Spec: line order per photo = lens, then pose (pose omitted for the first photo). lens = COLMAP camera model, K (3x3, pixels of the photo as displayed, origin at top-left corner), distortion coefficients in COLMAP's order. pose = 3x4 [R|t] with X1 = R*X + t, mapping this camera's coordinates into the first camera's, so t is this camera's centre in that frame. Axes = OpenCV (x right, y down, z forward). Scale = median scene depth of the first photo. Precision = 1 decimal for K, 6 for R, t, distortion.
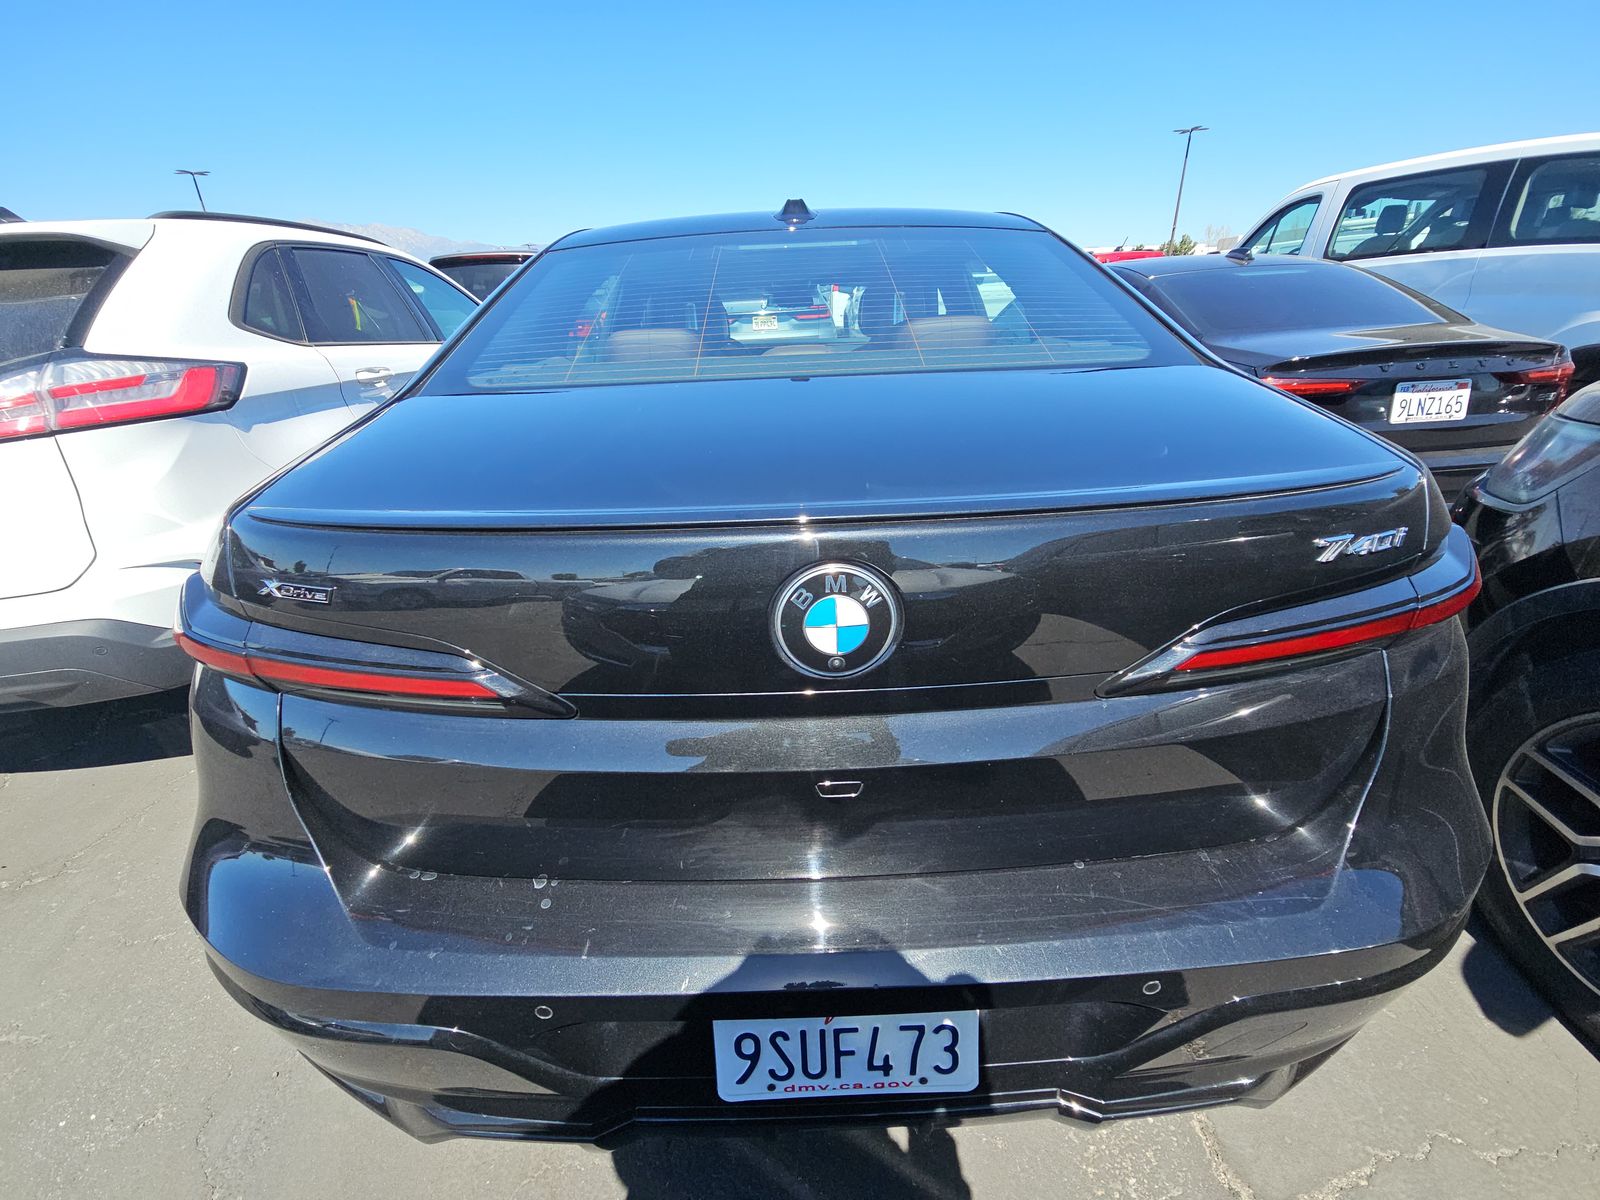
lens RADIAL K [[643.3, 0, 790.4], [0, 643.3, 596.3], [0, 0, 1]] dist [0.000604, -0.013074]
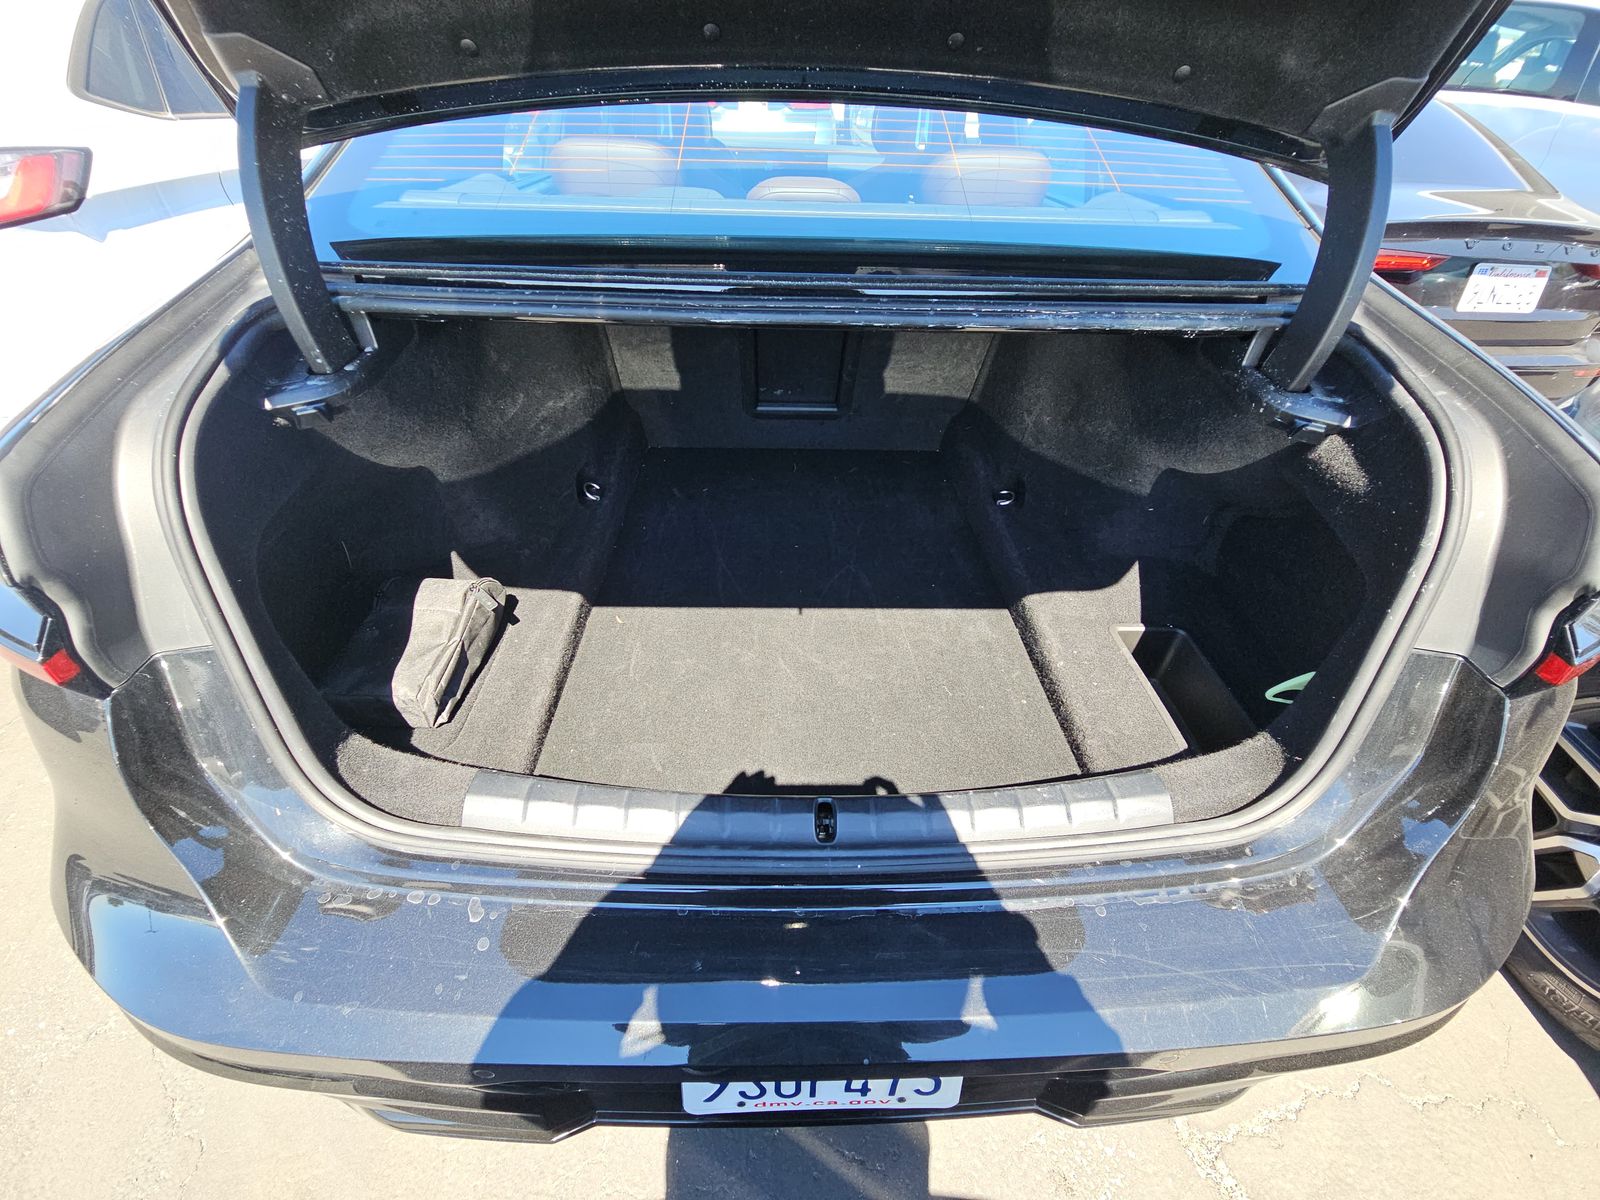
lens RADIAL K [[641.8, 0, 793.4], [0, 641.8, 603.3], [0, 0, 1]] dist [0.020096, -0.019239]
pose [[0.997838, 0.045053, 0.047849, -0.021641], [-0.055562, 0.967154, 0.248046, -0.124880], [-0.035102, -0.250168, 0.967566, 0.178186]]
